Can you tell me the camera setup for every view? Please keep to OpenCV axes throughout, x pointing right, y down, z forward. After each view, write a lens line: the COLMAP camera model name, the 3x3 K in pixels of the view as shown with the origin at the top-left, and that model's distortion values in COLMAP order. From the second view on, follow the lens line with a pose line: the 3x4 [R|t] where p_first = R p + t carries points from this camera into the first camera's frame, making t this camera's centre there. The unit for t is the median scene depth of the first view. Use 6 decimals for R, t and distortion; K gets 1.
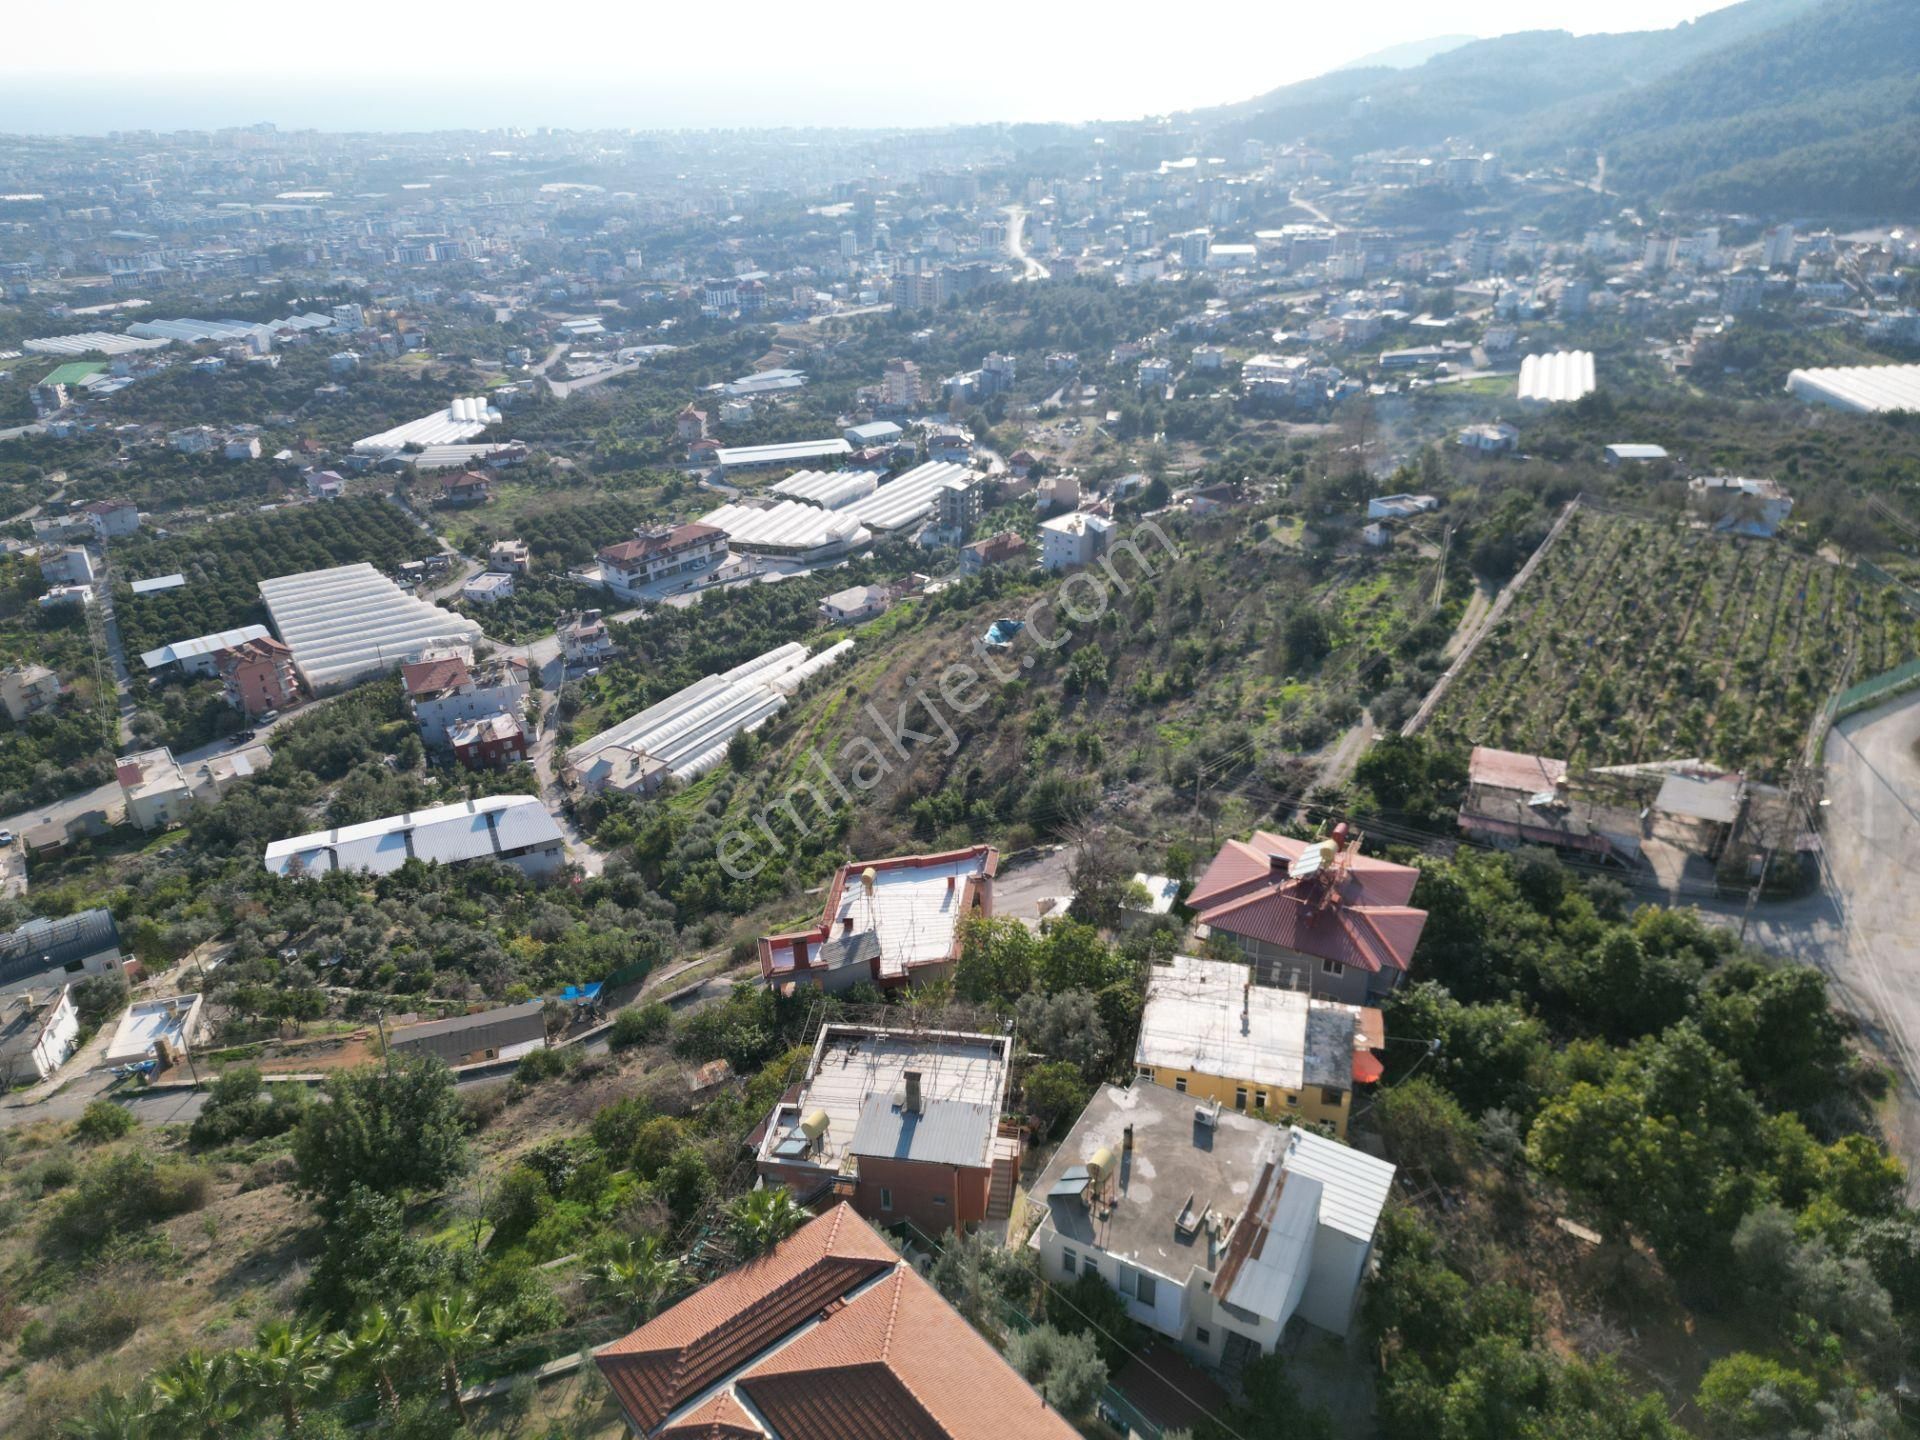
lens RADIAL K [[1341.0, 0, 960.5], [0, 1341.0, 723.8], [0, 0, 1]] dist [0.062932, -0.059838]
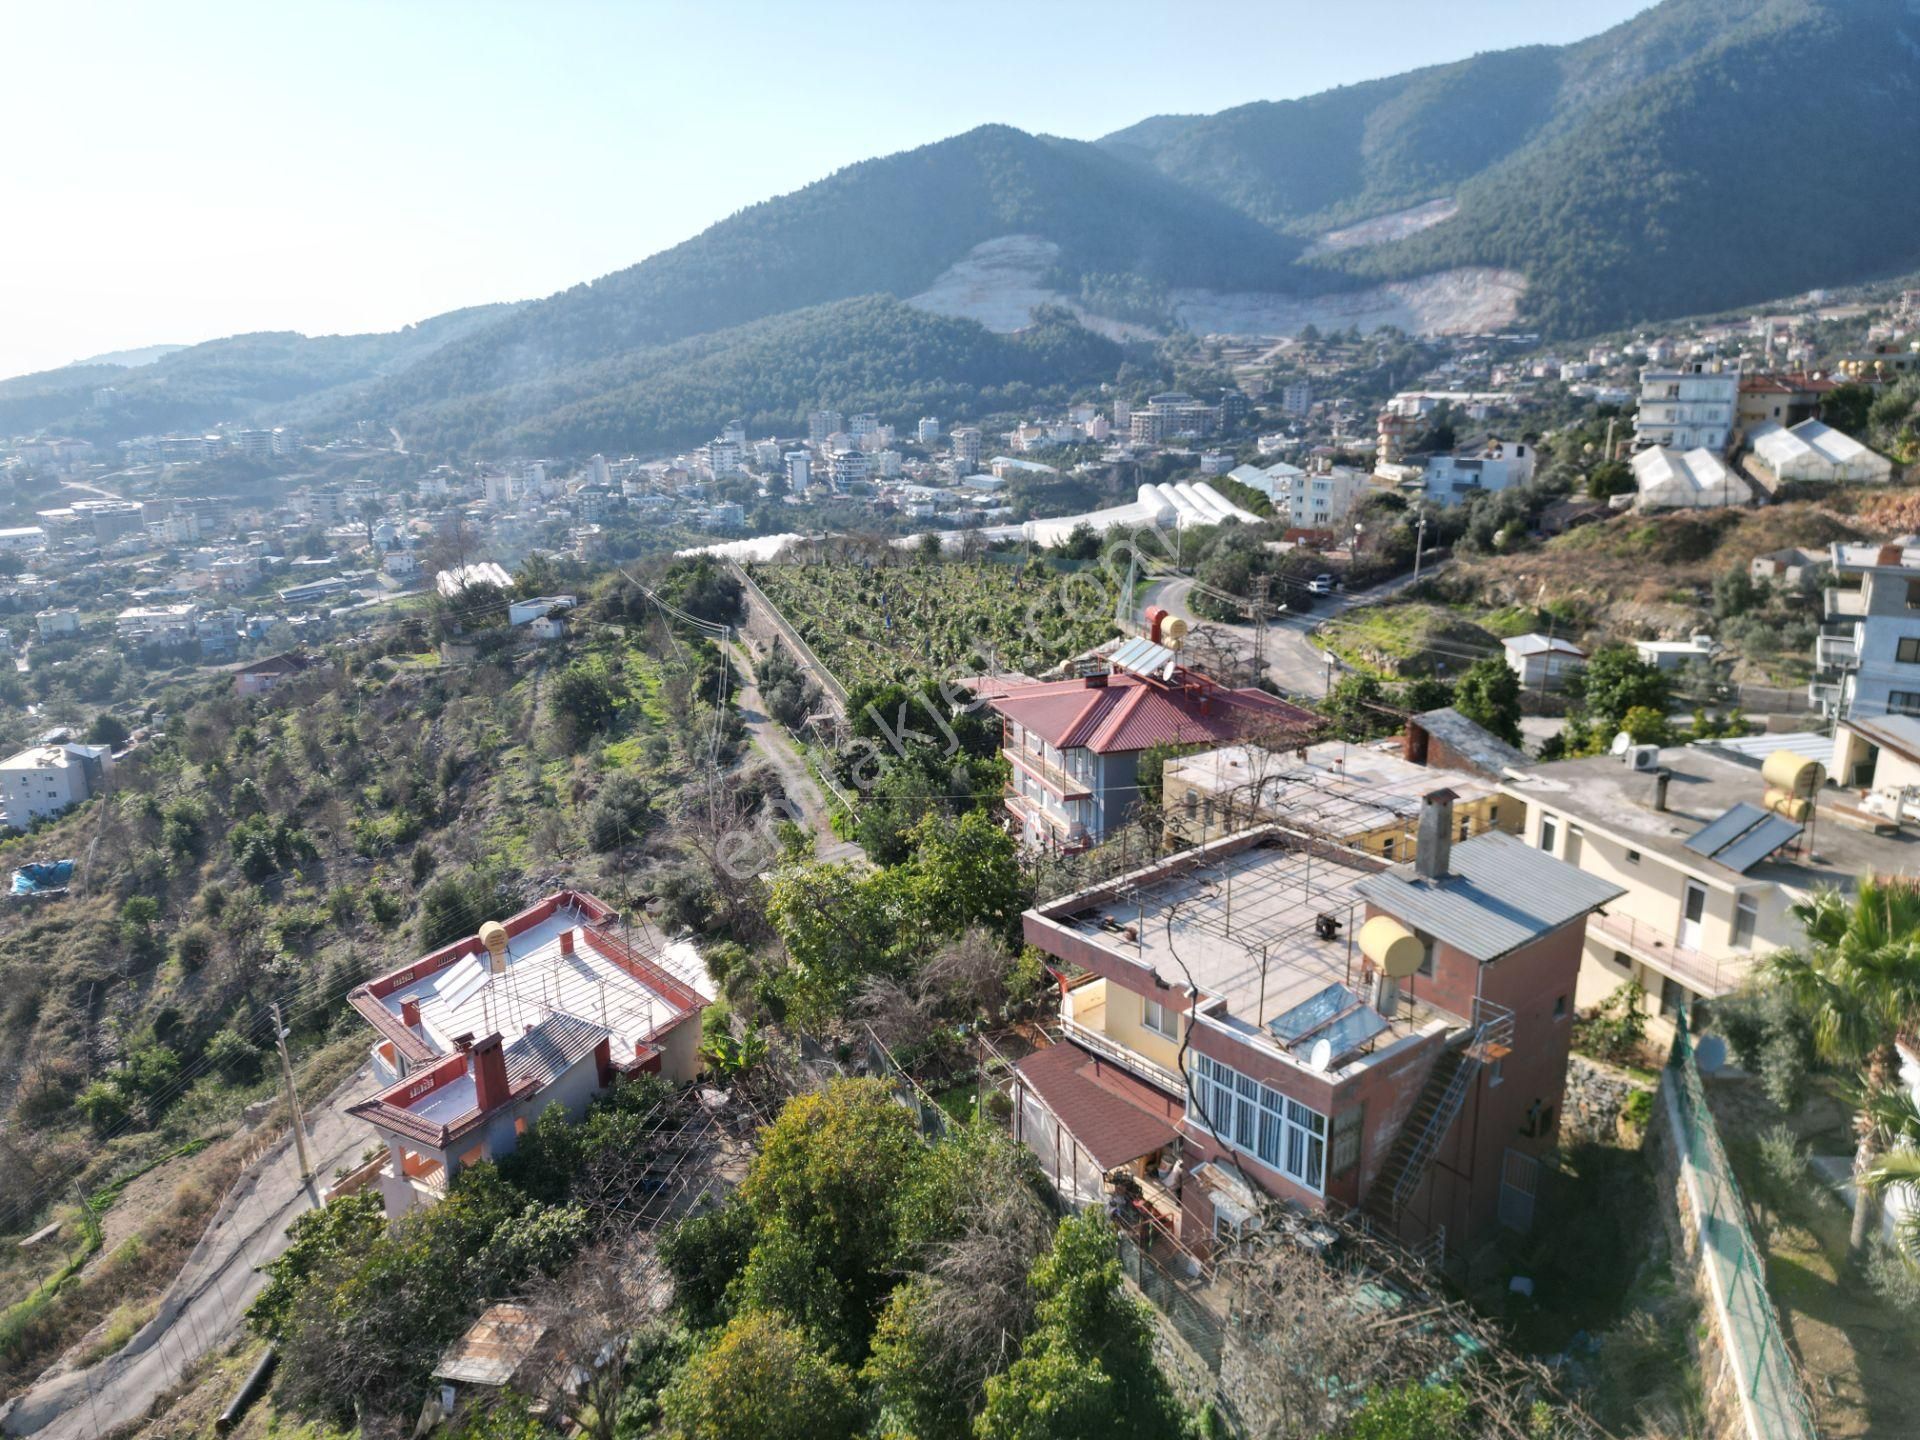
lens RADIAL K [[1341.0, 0, 956.5], [0, 1341.0, 729.7], [0, 0, 1]] dist [0.062932, -0.059838]
pose [[0.679223, -0.194612, 0.707660, -0.101739], [0.329128, 0.942582, -0.056685, 0.041913], [-0.655997, 0.271412, 0.704275, 0.153339]]
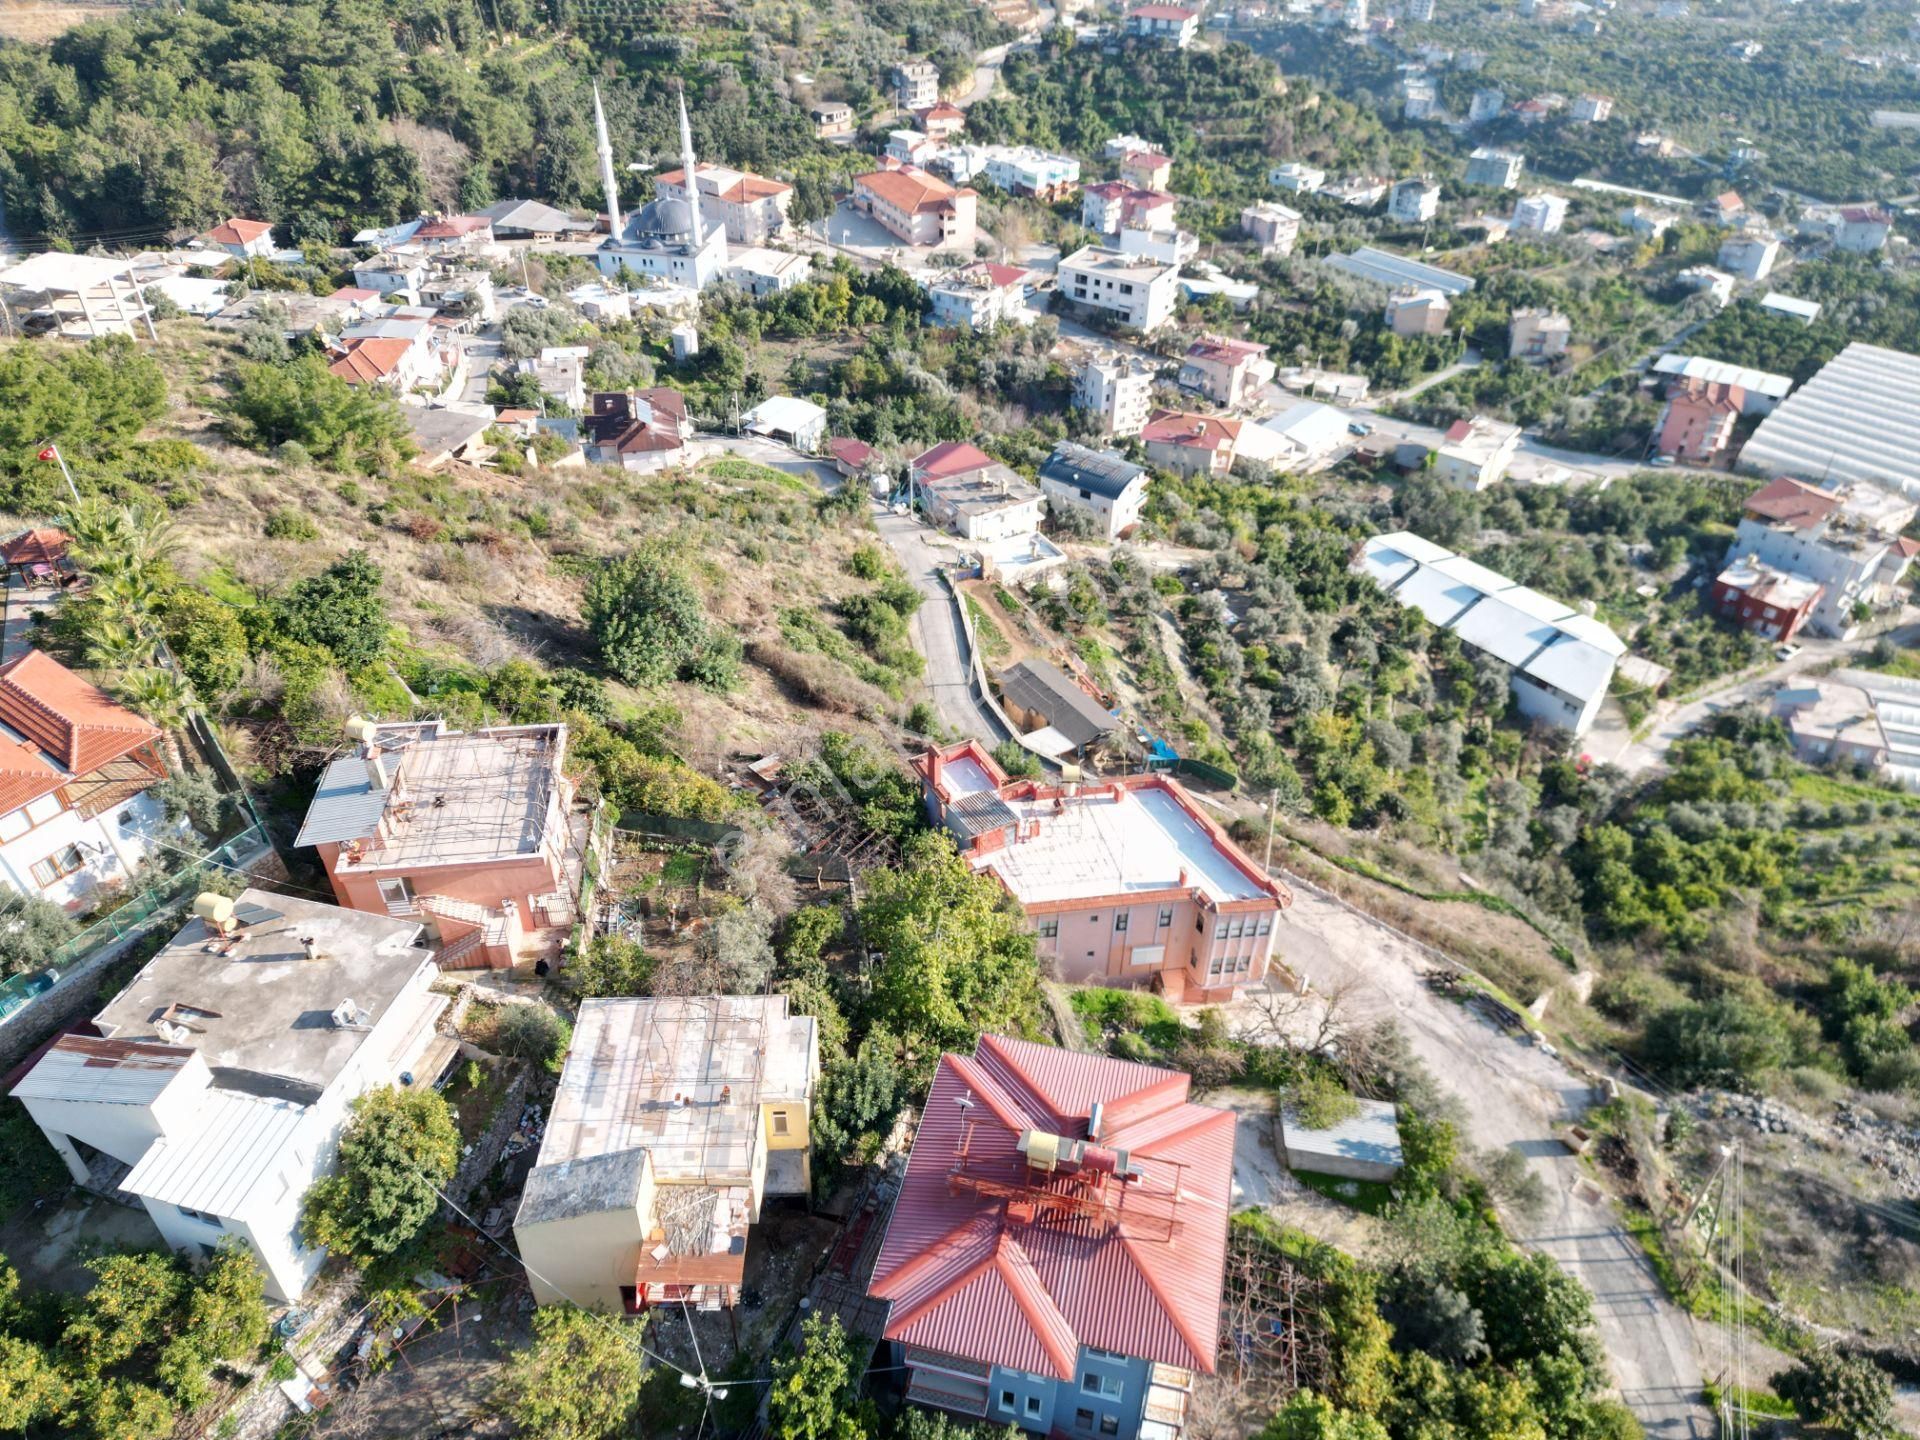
lens RADIAL K [[1341.0, 0, 954.7], [0, 1341.0, 716.8], [0, 0, 1]] dist [0.062932, -0.059838]
pose [[0.258386, 0.608459, -0.750343, 0.162959], [-0.447096, 0.763848, 0.465449, -0.084479], [0.856354, 0.215209, 0.469407, 0.180684]]
